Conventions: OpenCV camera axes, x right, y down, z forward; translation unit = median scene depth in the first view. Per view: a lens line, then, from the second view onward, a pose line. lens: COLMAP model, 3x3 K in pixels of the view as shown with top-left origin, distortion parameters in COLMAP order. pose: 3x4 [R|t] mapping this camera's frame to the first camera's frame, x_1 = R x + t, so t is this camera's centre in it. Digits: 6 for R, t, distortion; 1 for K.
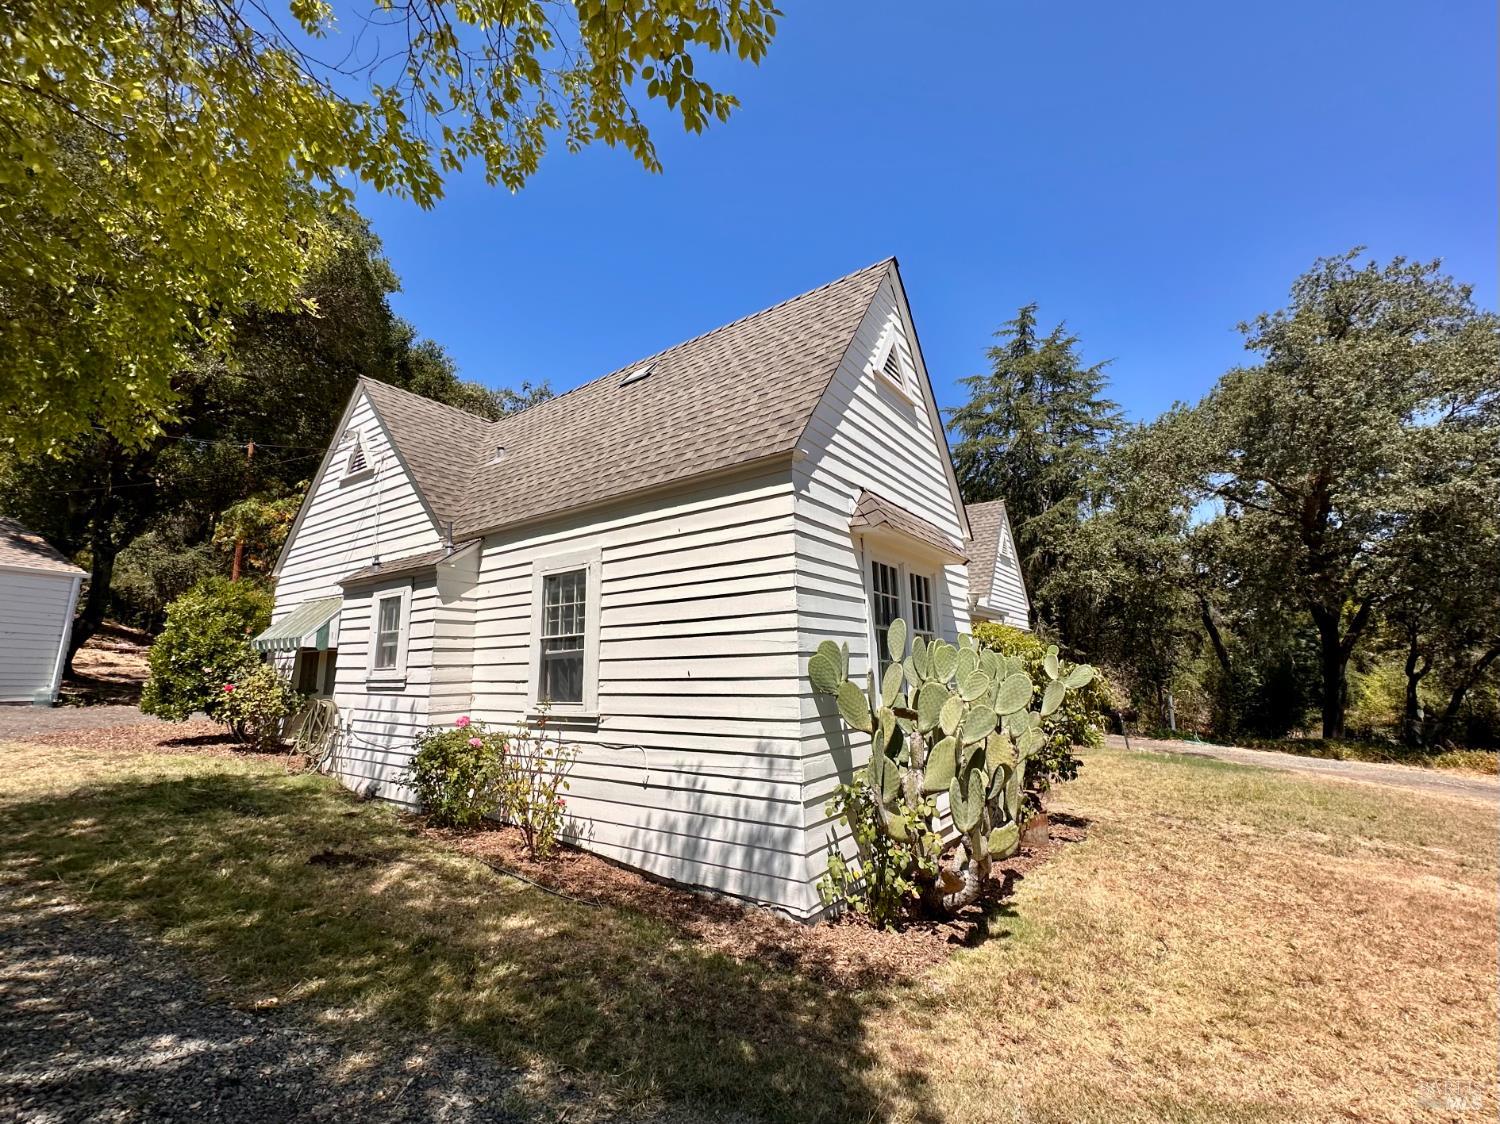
lens RADIAL K [[638.8, 0, 750.7], [0, 638.8, 552.9], [0, 0, 1]] dist [0.004178, 0.000063]
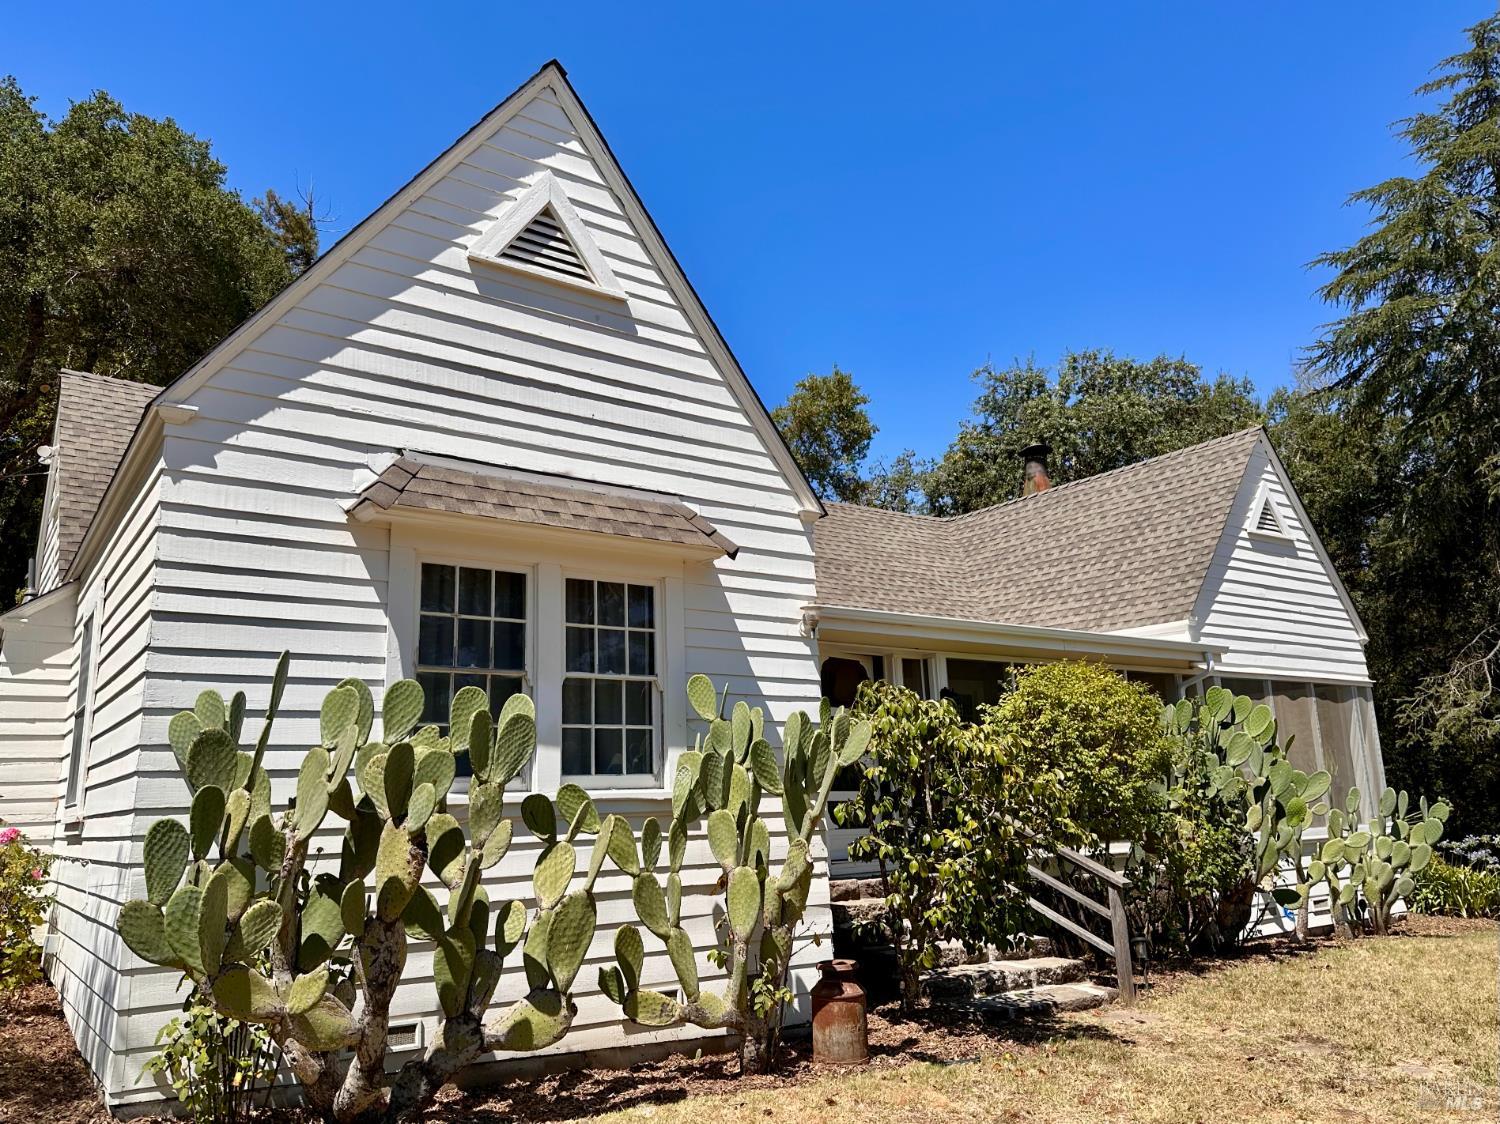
lens RADIAL K [[1114.4, 0, 750.3], [0, 1114.4, 562.1], [0, 0, 1]] dist [0.038166, -0.014026]
pose [[0.943030, -0.084513, -0.321795, 0.833036], [0.076568, 0.996367, -0.037292, 0.074773], [0.323778, 0.010528, 0.946075, 0.071123]]
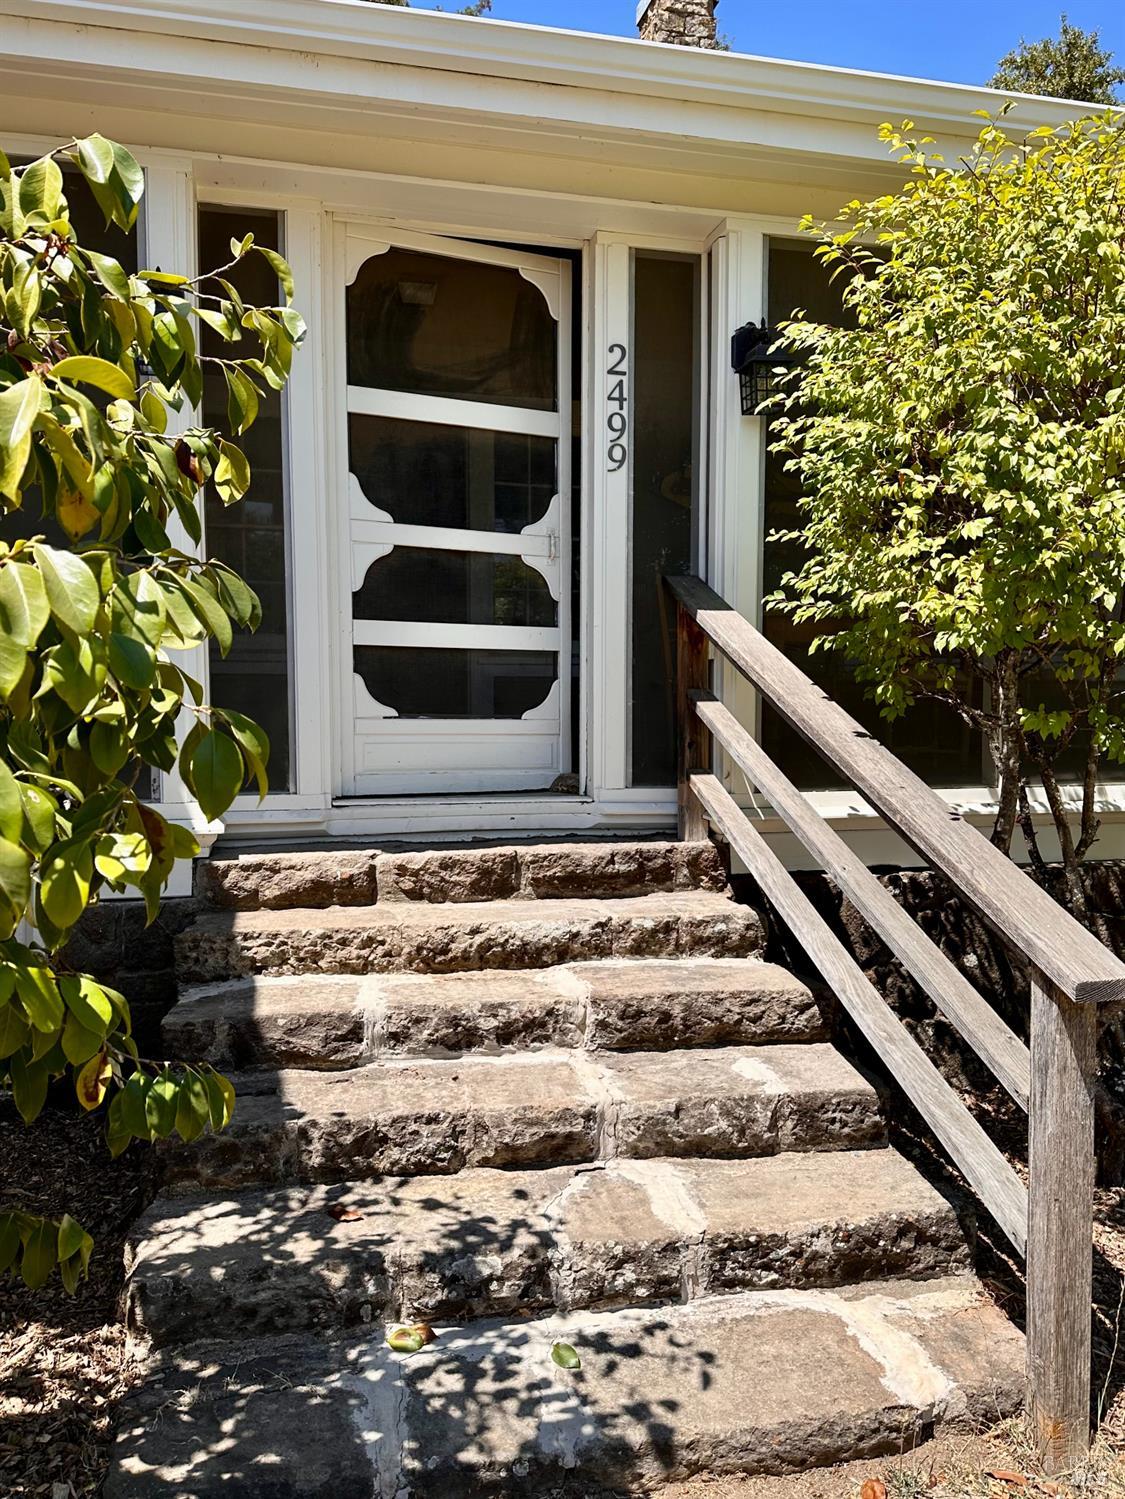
lens RADIAL K [[1157.6, 0, 551.0], [0, 1157.6, 758.7], [0, 0, 1]] dist [0.000783, -0.012310]
pose [[0.740974, 0.044679, -0.670045, 0.894719], [0.119755, 0.972999, 0.197312, 0.337565], [0.660769, -0.226444, 0.715617, 1.342479]]
